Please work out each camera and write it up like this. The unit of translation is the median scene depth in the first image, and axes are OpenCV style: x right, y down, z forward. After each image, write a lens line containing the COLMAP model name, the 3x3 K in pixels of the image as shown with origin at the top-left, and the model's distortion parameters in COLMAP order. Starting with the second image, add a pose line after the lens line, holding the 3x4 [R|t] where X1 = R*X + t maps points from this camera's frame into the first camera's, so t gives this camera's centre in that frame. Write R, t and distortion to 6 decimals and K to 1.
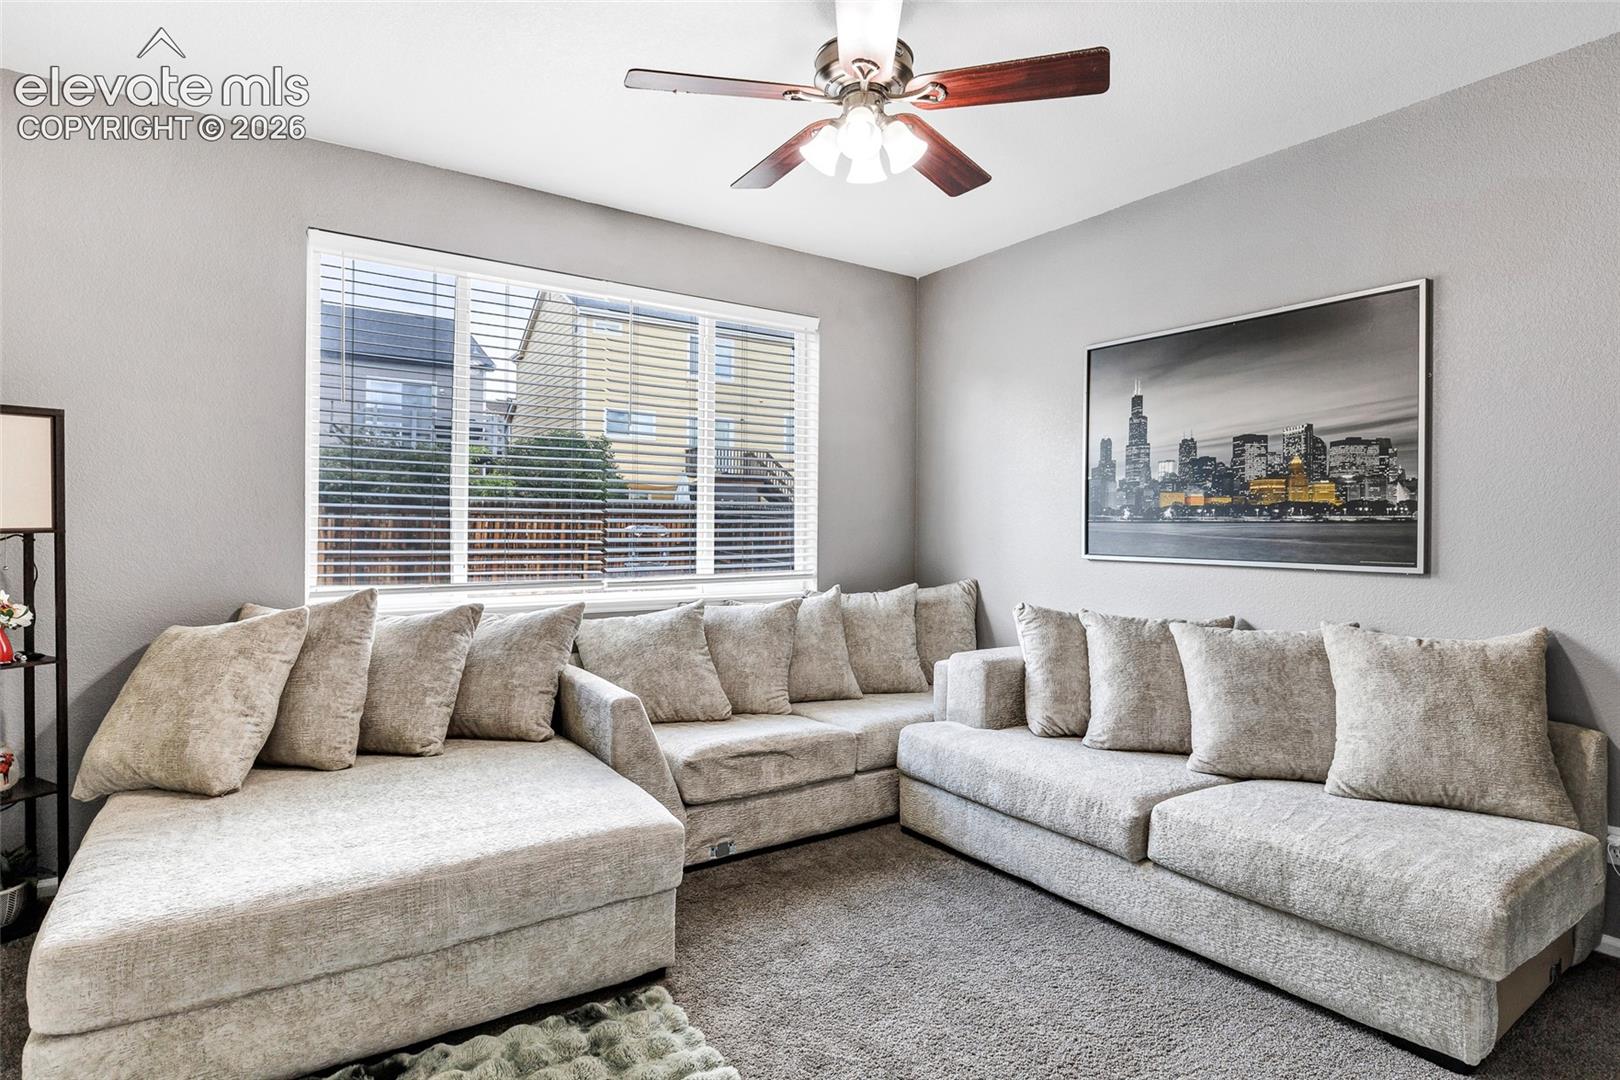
lens RADIAL K [[856.4, 0, 821.9], [0, 856.4, 531.1], [0, 0, 1]] dist [-0.002854, 0.001263]
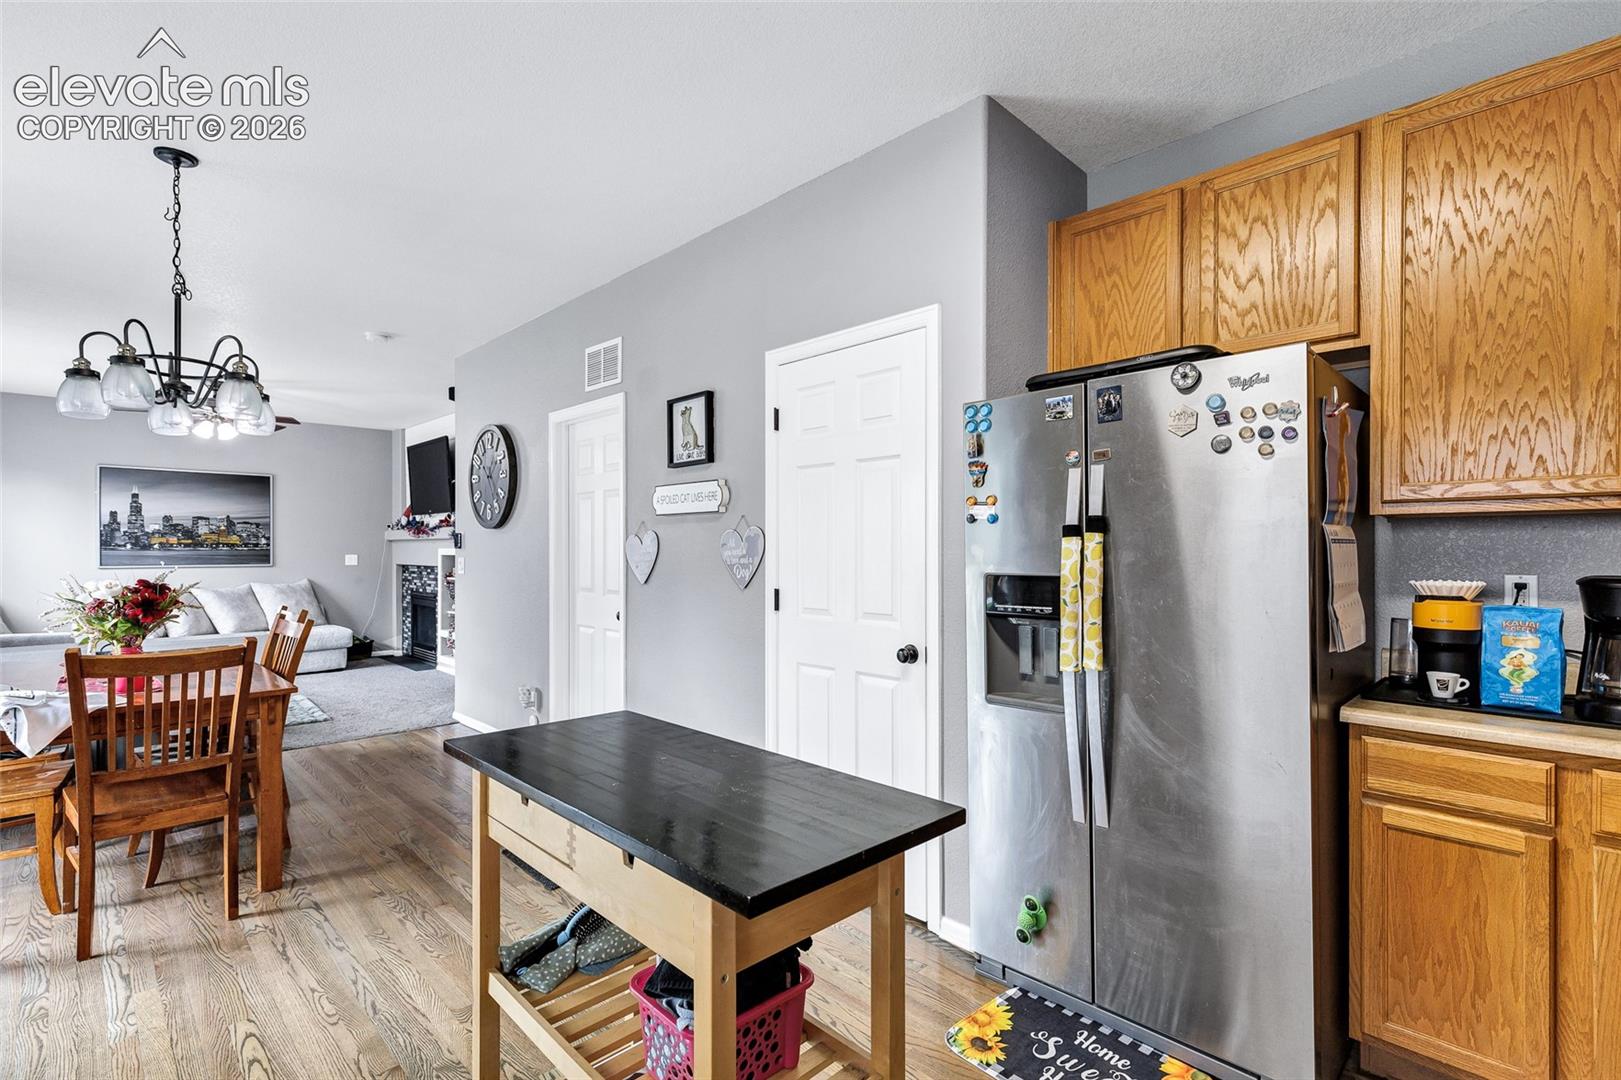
lens RADIAL K [[747.9, 0, 805.0], [0, 747.9, 549.6], [0, 0, 1]] dist [-0.000194, -0.000417]
pose [[-0.166185, -0.002928, 0.986090, -2.133852], [0.011709, 0.999919, 0.004943, -0.001595], [-0.986025, 0.012368, -0.166137, -0.456810]]
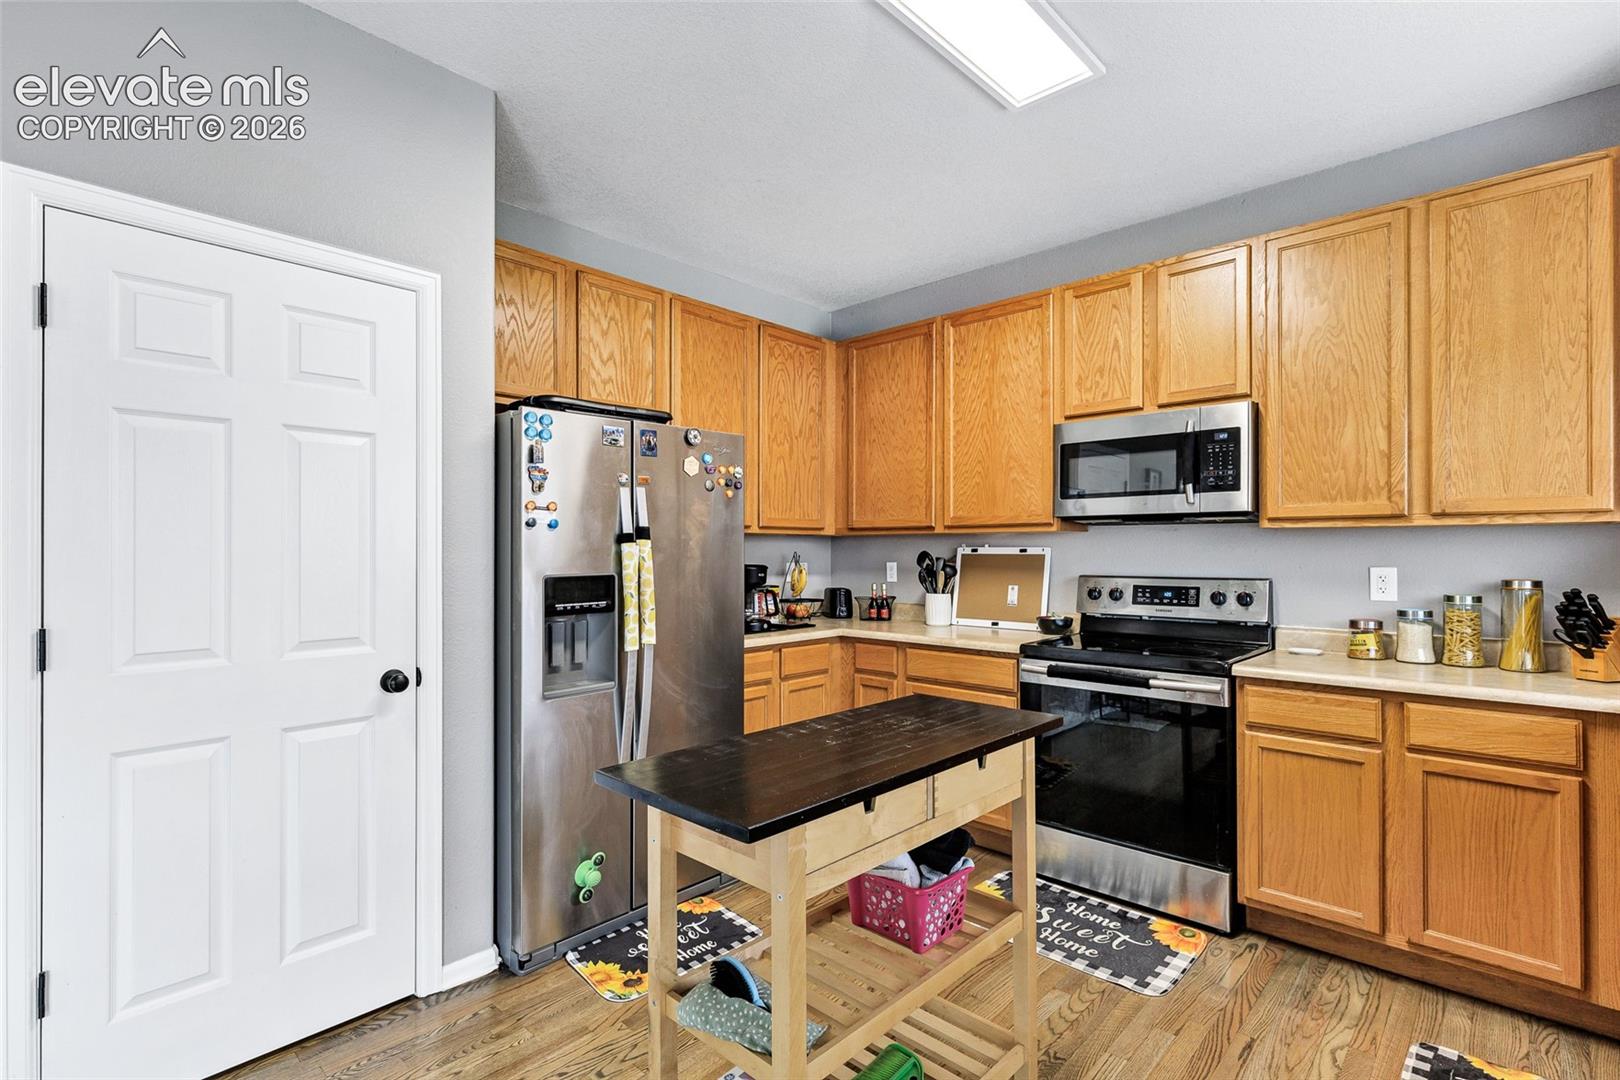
lens RADIAL K [[747.5, 0, 820.1], [0, 747.5, 545.6], [0, 0, 1]] dist [-0.000194, -0.000417]
pose [[-0.976239, -0.003972, -0.216659, -1.597616], [-0.005473, 0.999965, 0.006328, -0.009343], [0.216626, 0.007363, -0.976227, 0.007816]]
